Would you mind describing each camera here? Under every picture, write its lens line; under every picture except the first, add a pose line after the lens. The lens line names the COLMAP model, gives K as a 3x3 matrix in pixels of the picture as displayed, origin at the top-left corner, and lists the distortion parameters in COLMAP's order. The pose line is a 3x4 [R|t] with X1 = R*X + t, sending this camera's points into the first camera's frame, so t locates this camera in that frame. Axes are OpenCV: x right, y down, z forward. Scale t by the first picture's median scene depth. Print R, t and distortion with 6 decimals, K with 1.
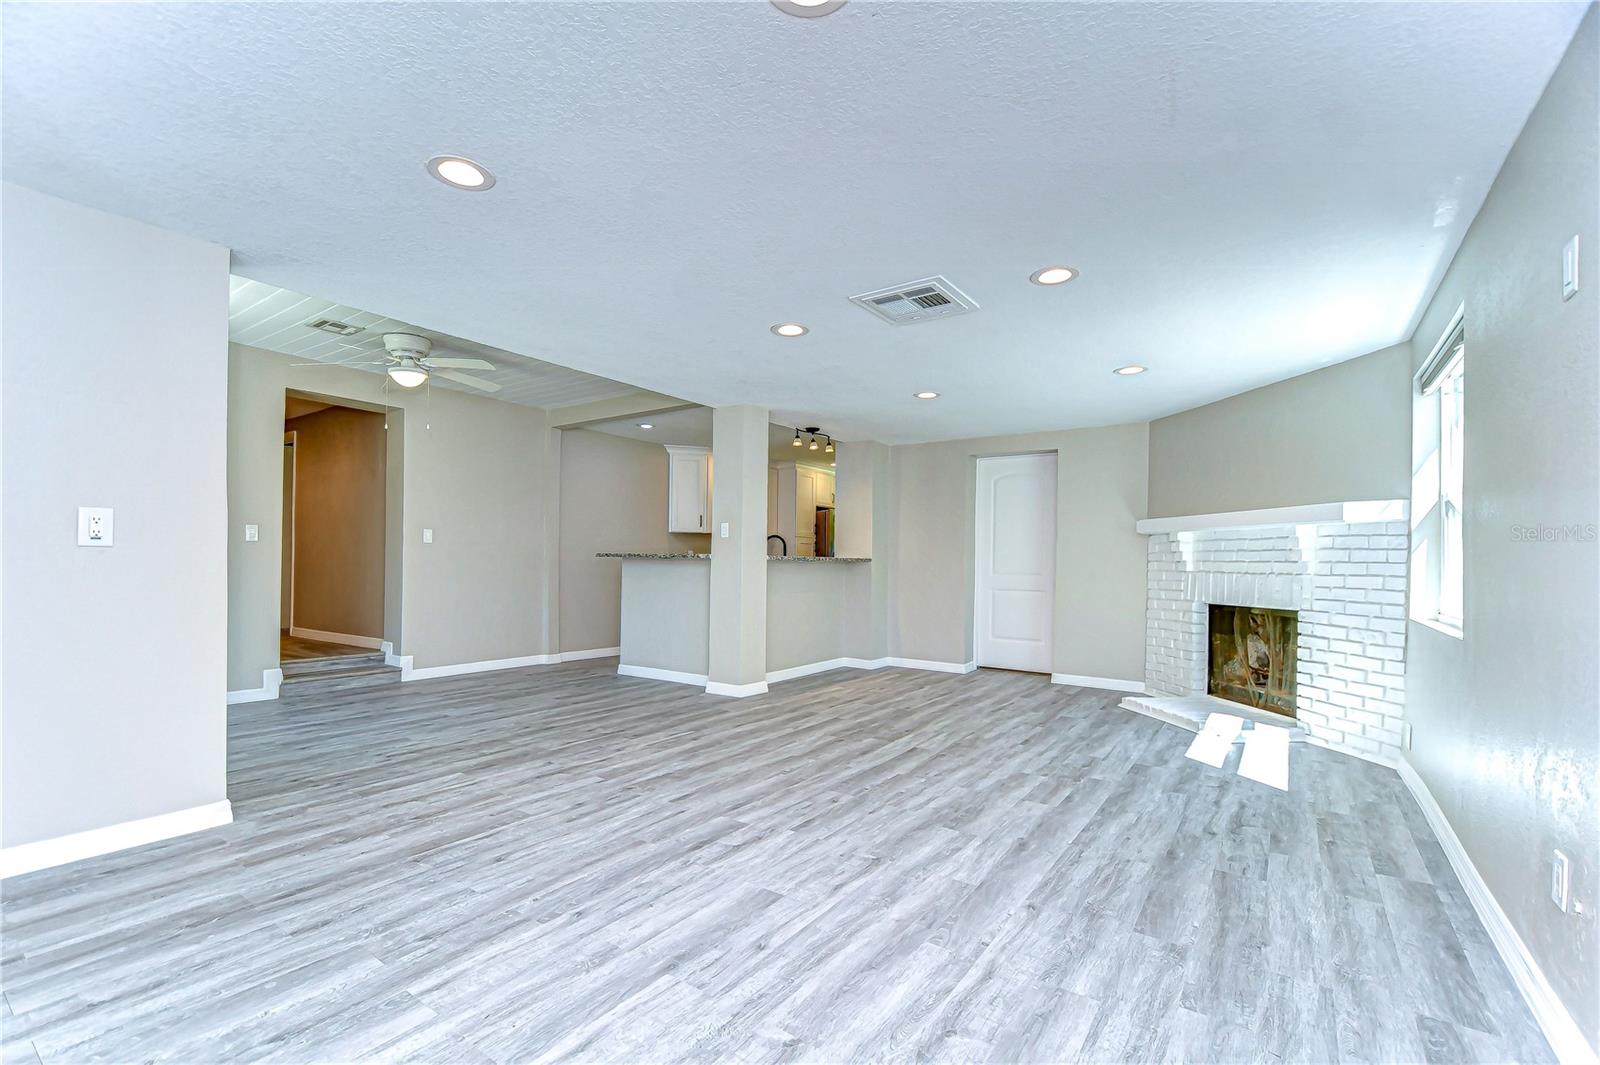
lens RADIAL K [[705.0, 0, 792.7], [0, 705.0, 563.1], [0, 0, 1]] dist [0.010711, -0.009301]
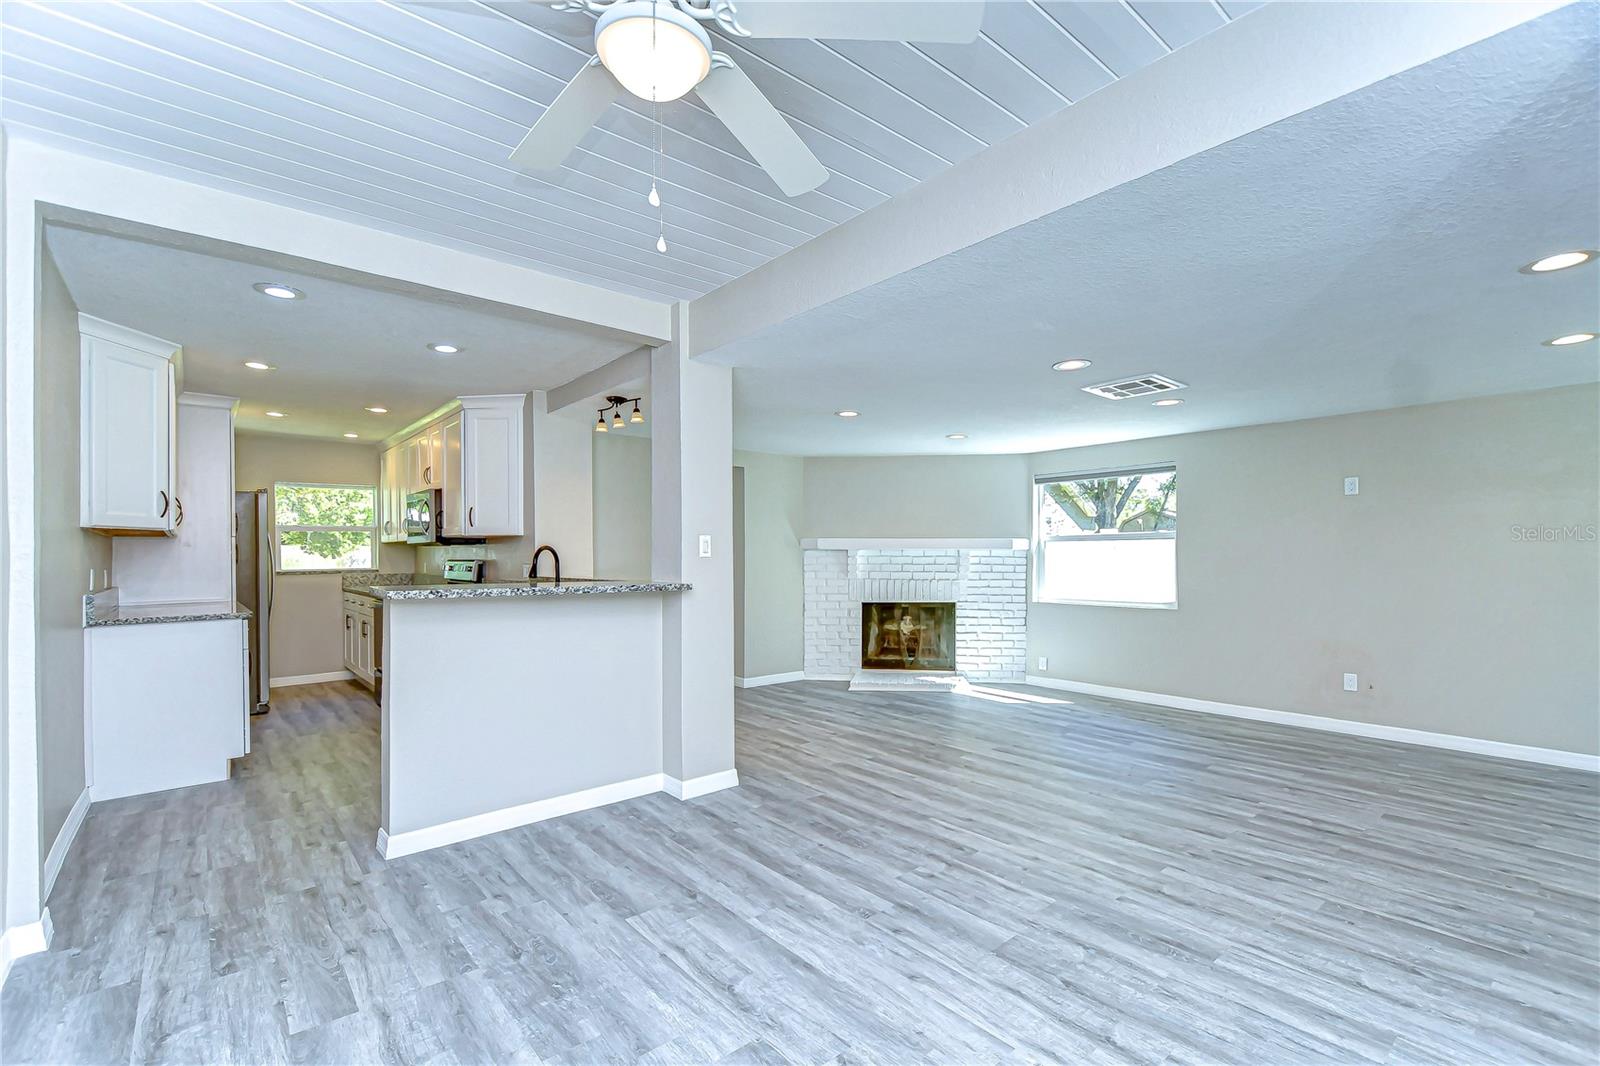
lens RADIAL K [[705.0, 0, 804.7], [0, 705.0, 556.3], [0, 0, 1]] dist [0.010711, -0.009301]
pose [[0.236963, -0.011631, 0.971449, -1.107809], [0.004950, 0.999930, 0.010764, -0.067332], [-0.971506, 0.002258, 0.237004, 1.149432]]
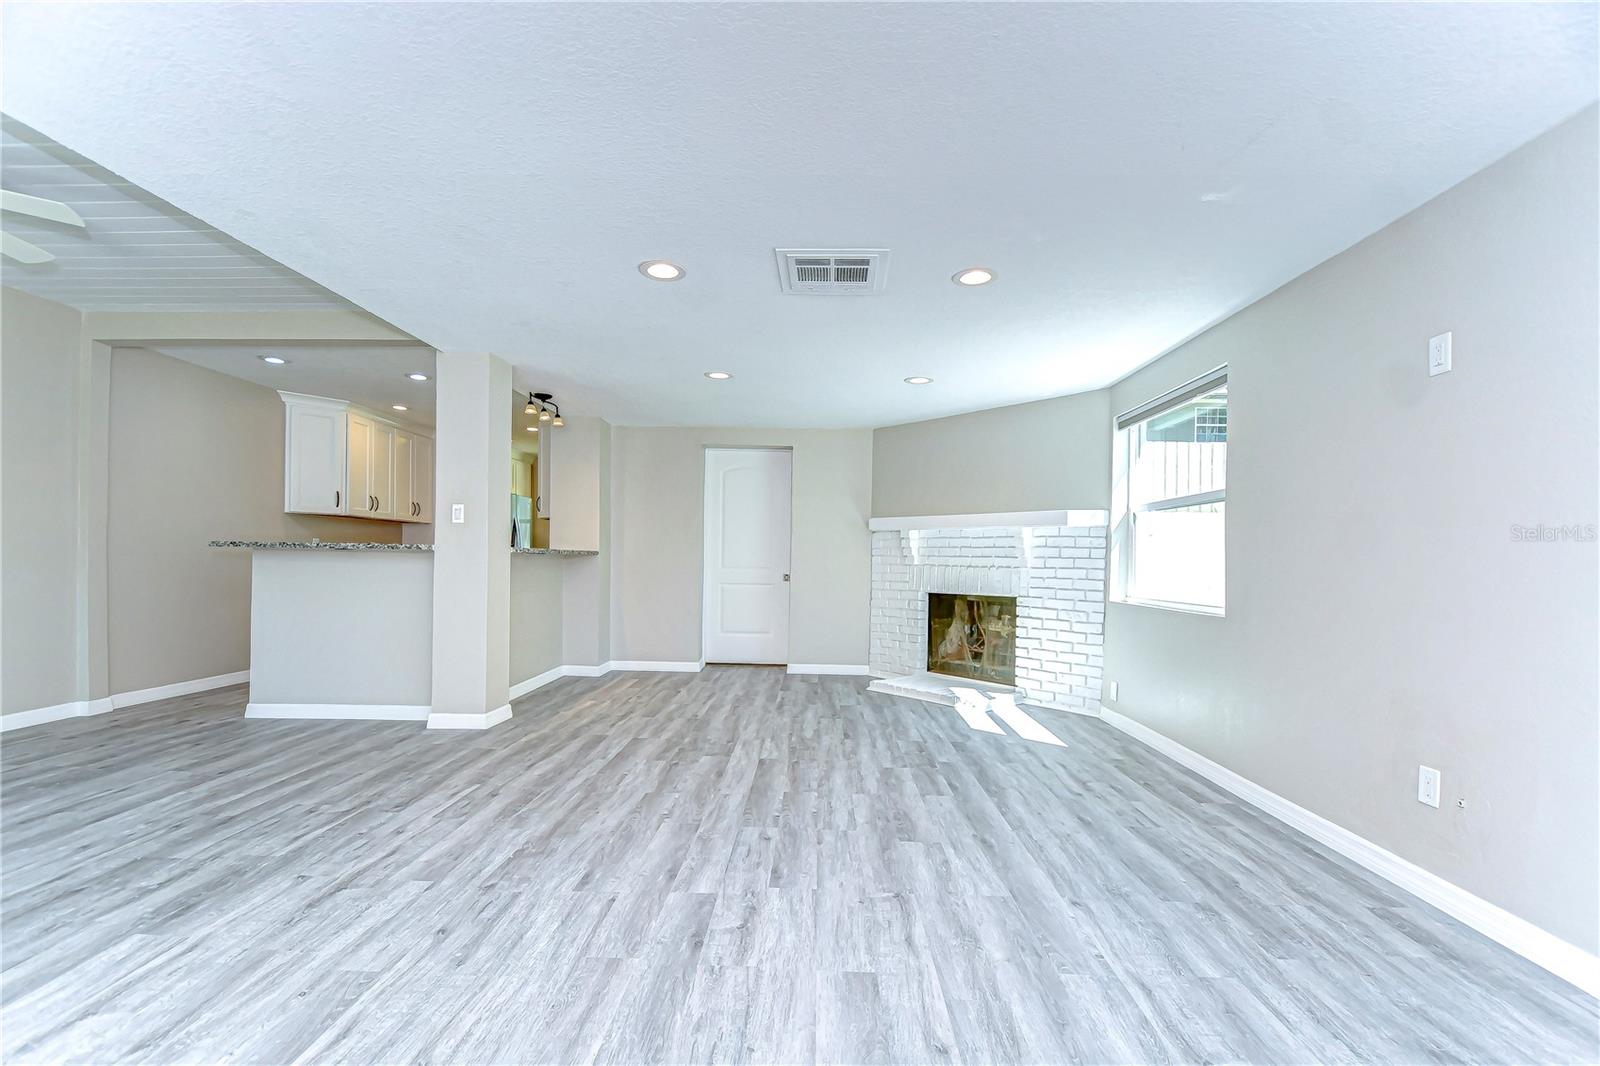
lens RADIAL K [[705.0, 0, 803.9], [0, 705.0, 562.6], [0, 0, 1]] dist [0.010711, -0.009301]
pose [[0.828274, -0.003043, 0.560315, -0.329605], [-0.003405, 0.999939, 0.010463, -0.004623], [-0.560313, -0.010574, 0.828213, 0.235657]]
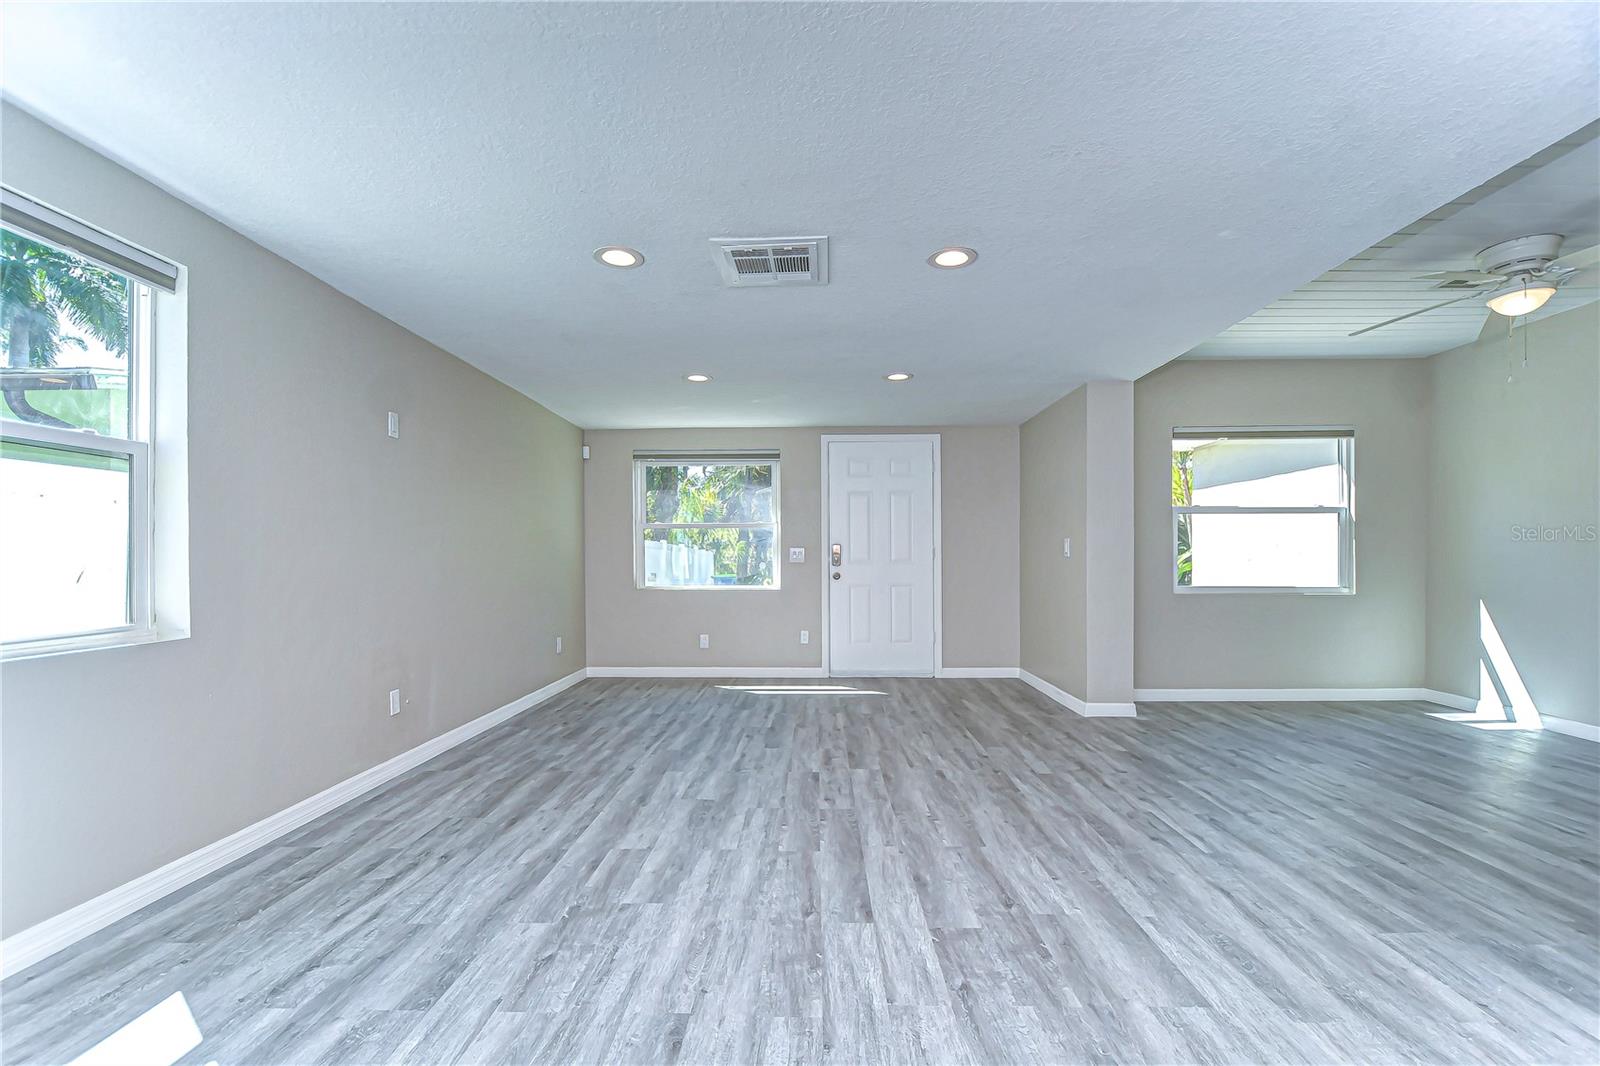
lens RADIAL K [[705.0, 0, 803.6], [0, 705.0, 562.0], [0, 0, 1]] dist [0.010711, -0.009301]
pose [[-0.826403, -0.009524, -0.562998, 0.567078], [-0.009048, 0.999952, -0.003635, 0.003802], [0.563006, 0.002090, -0.826450, 1.565614]]
